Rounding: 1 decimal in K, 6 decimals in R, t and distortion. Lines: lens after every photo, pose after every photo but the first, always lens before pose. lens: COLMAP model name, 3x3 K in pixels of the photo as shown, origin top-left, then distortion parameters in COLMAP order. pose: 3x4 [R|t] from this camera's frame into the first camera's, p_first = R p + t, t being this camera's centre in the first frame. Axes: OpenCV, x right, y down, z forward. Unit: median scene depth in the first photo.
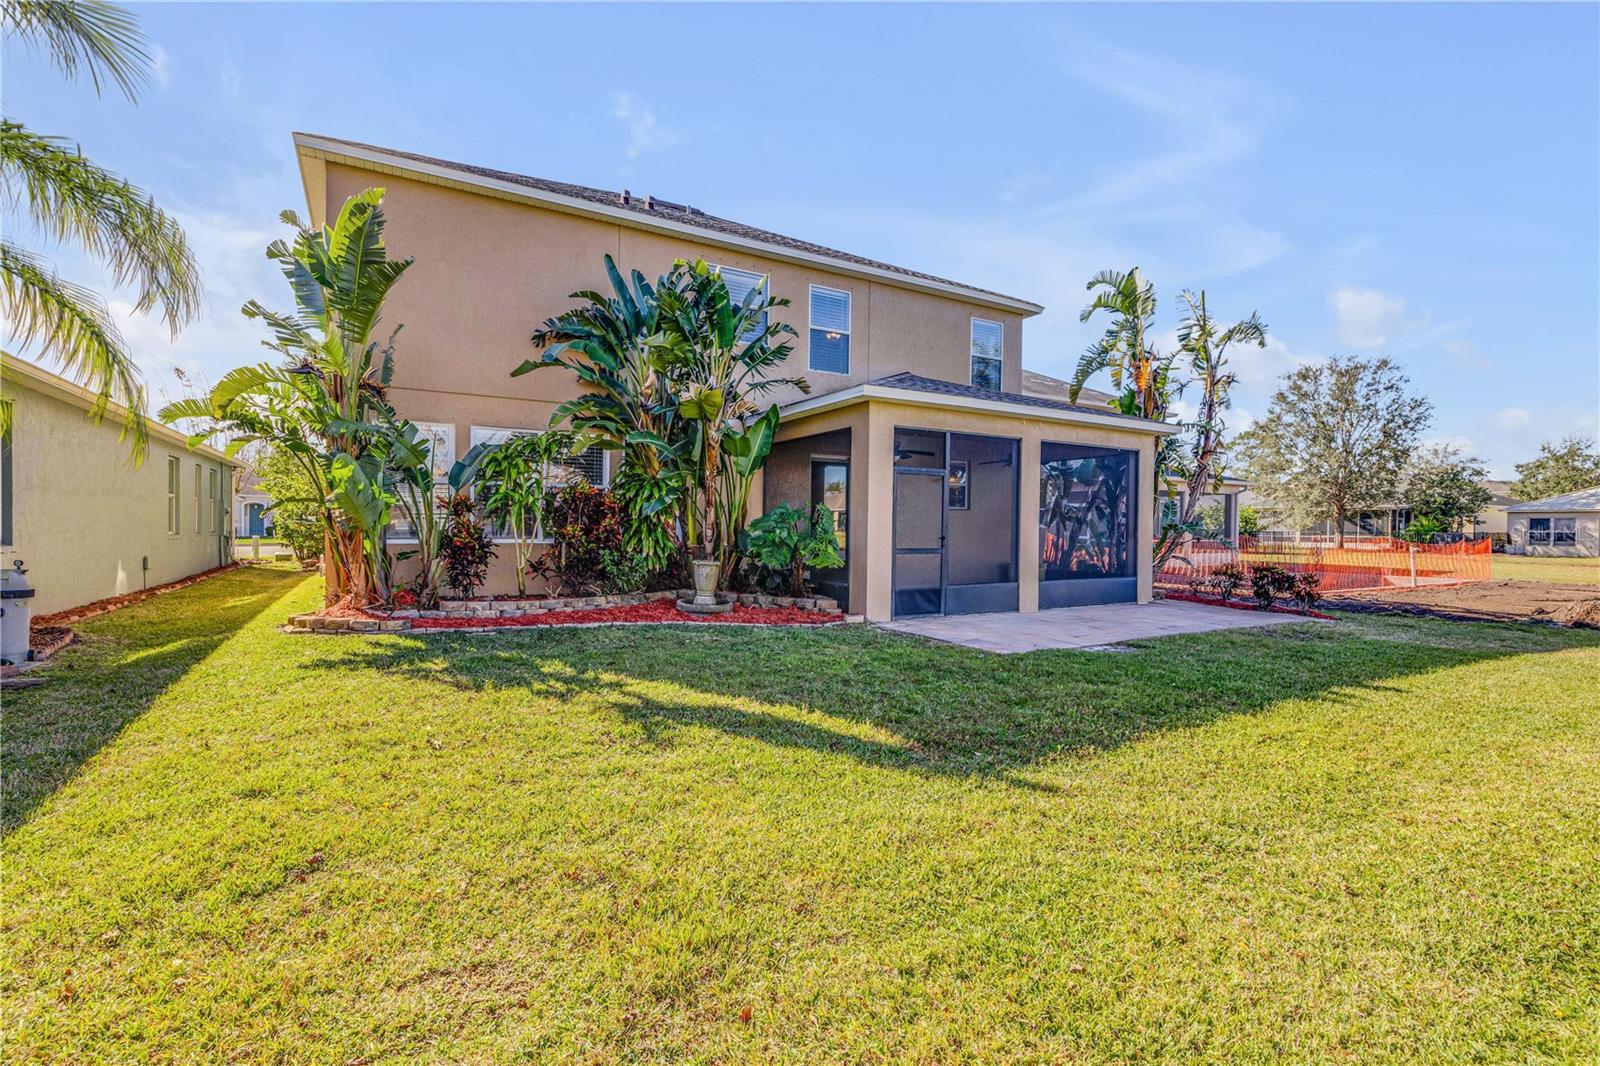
lens RADIAL K [[733.4, 0, 800.0], [0, 733.4, 533.0], [0, 0, 1]] dist [0.020670, -0.000289]
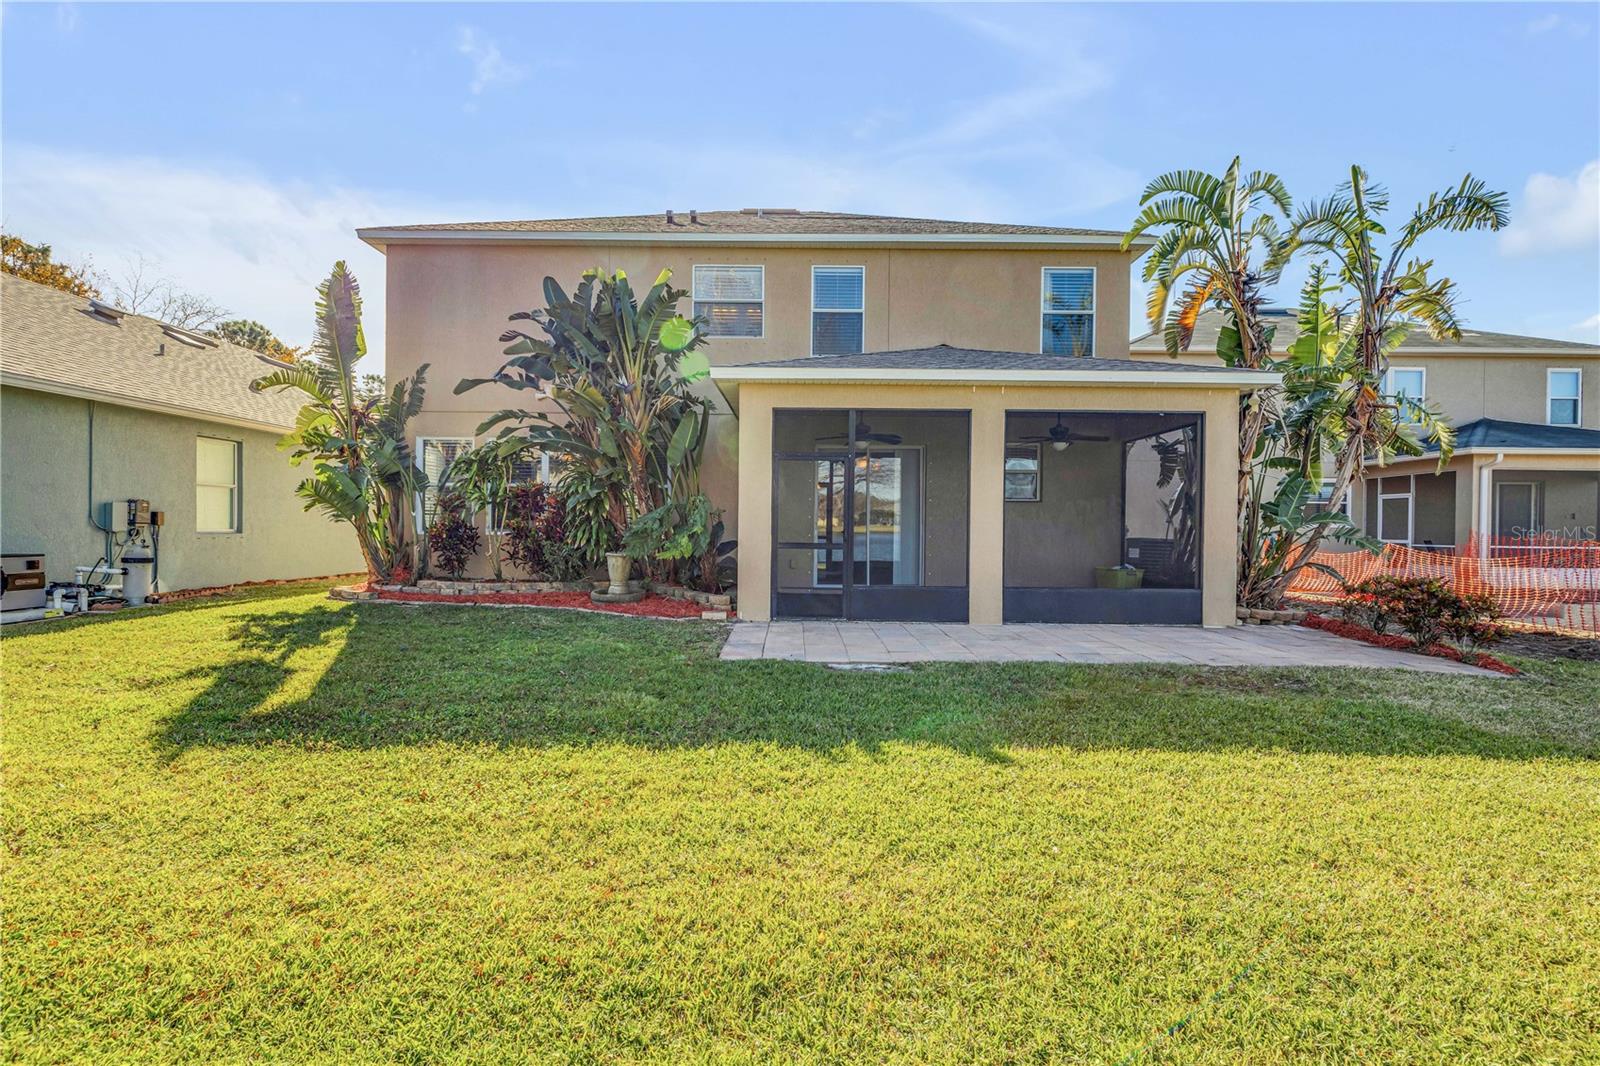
lens RADIAL K [[733.4, 0, 800.0], [0, 733.4, 533.0], [0, 0, 1]] dist [0.020670, -0.000289]
pose [[0.858228, 0.002987, -0.513260, 0.560563], [-0.005639, 0.999978, -0.003609, 0.011345], [0.513238, 0.005991, 0.858225, 0.207218]]
